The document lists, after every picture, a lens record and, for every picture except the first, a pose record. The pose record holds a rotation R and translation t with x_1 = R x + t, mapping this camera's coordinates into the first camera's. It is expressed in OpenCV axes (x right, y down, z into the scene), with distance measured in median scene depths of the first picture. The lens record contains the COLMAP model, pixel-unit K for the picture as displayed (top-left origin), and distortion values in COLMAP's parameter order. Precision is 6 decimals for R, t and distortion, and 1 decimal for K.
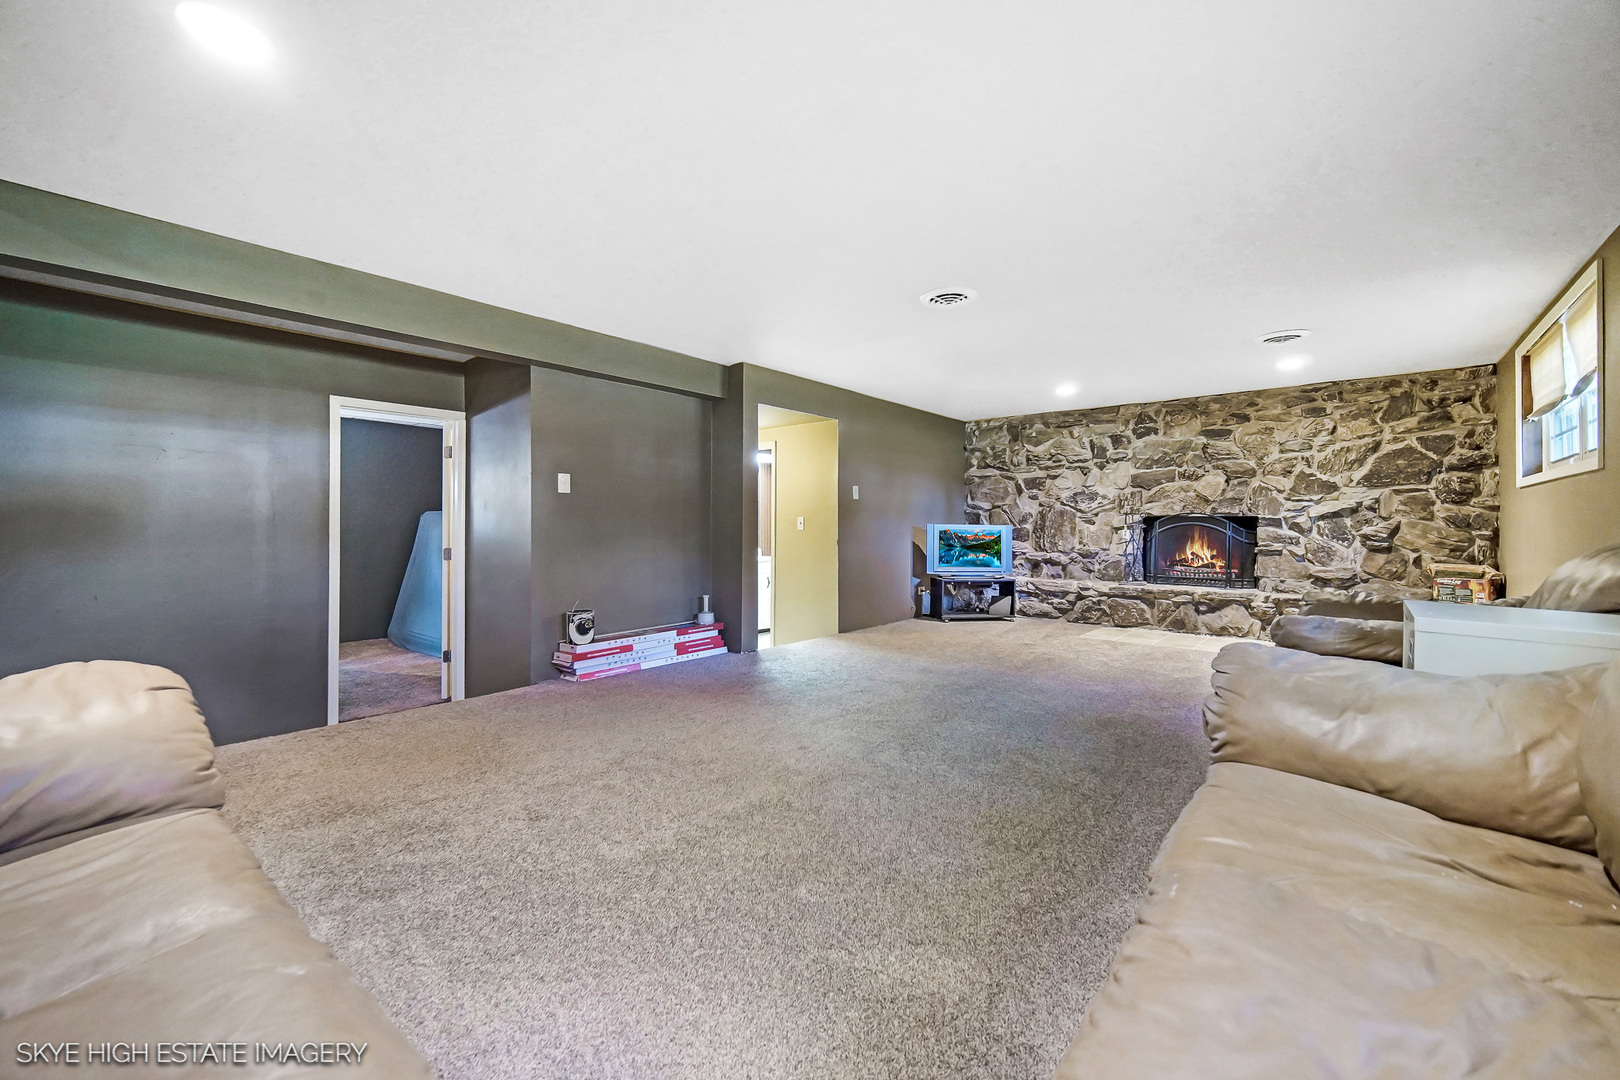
lens RADIAL K [[650.6, 0, 815.9], [0, 650.6, 512.6], [0, 0, 1]] dist [-0.001027, -0.000166]
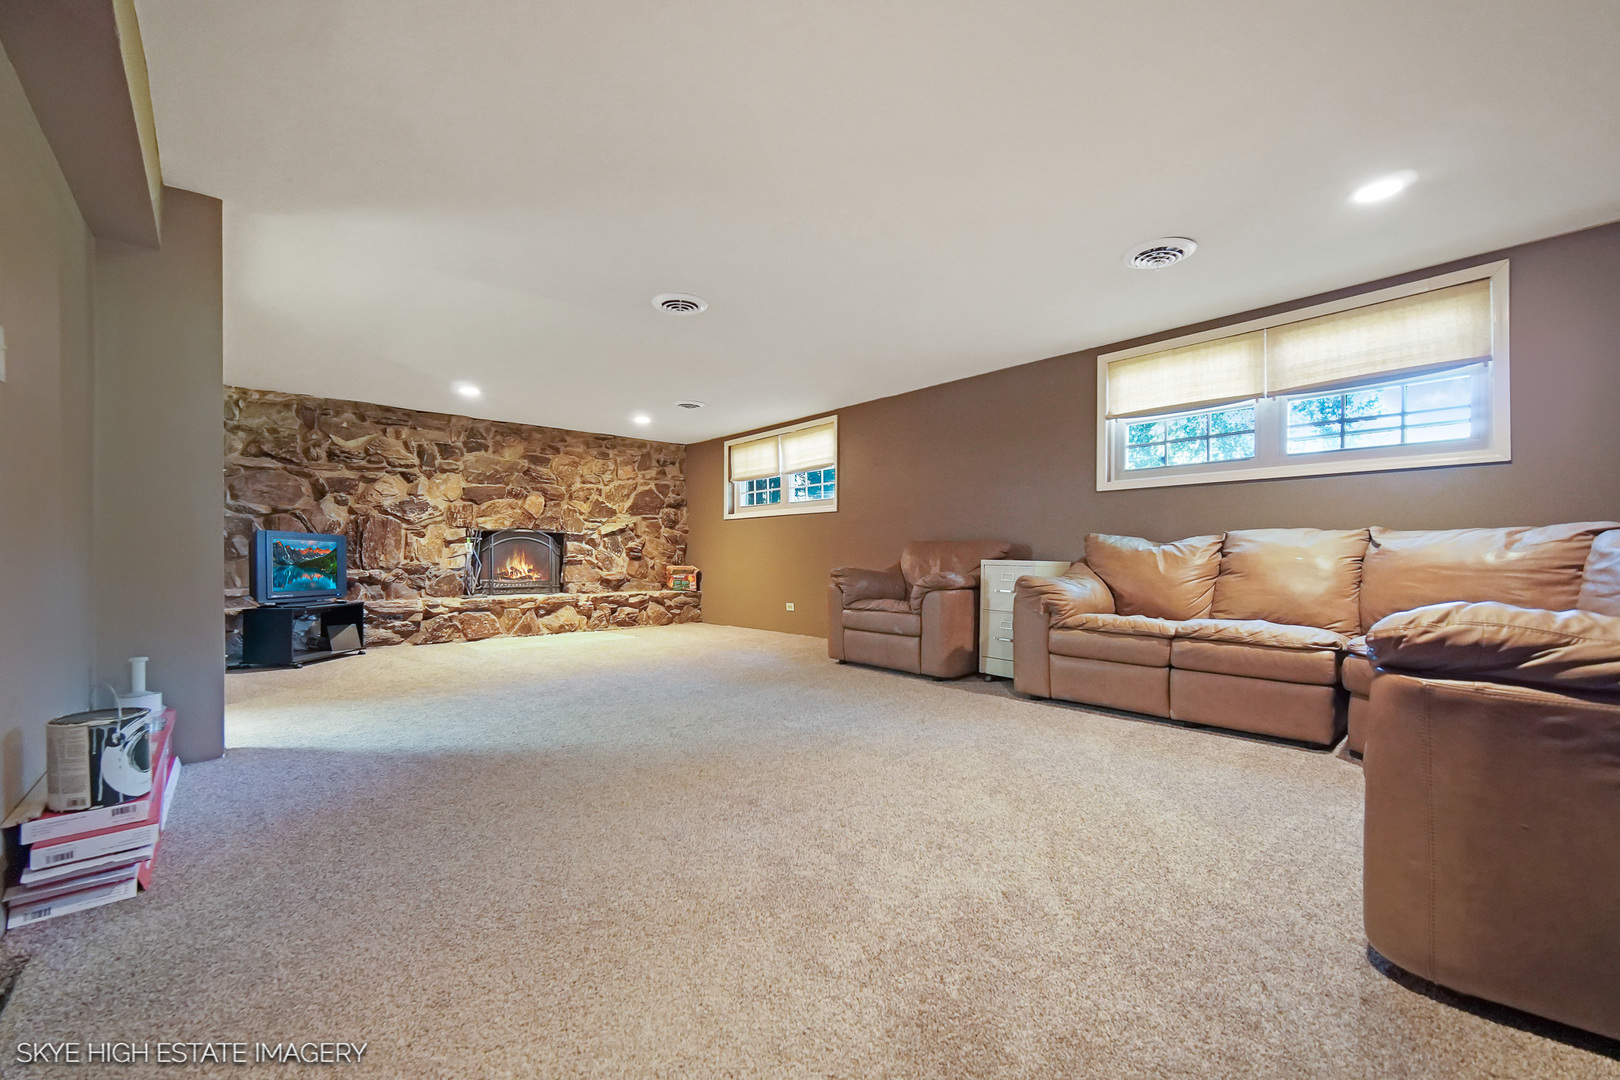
lens RADIAL K [[641.7, 0, 813.7], [0, 641.7, 544.1], [0, 0, 1]] dist [-0.000841, -0.000558]
pose [[0.147933, 0.015935, 0.988869, -0.422384], [-0.017983, 0.999748, -0.013420, 0.033001], [-0.988834, -0.015797, 0.148183, 0.346365]]
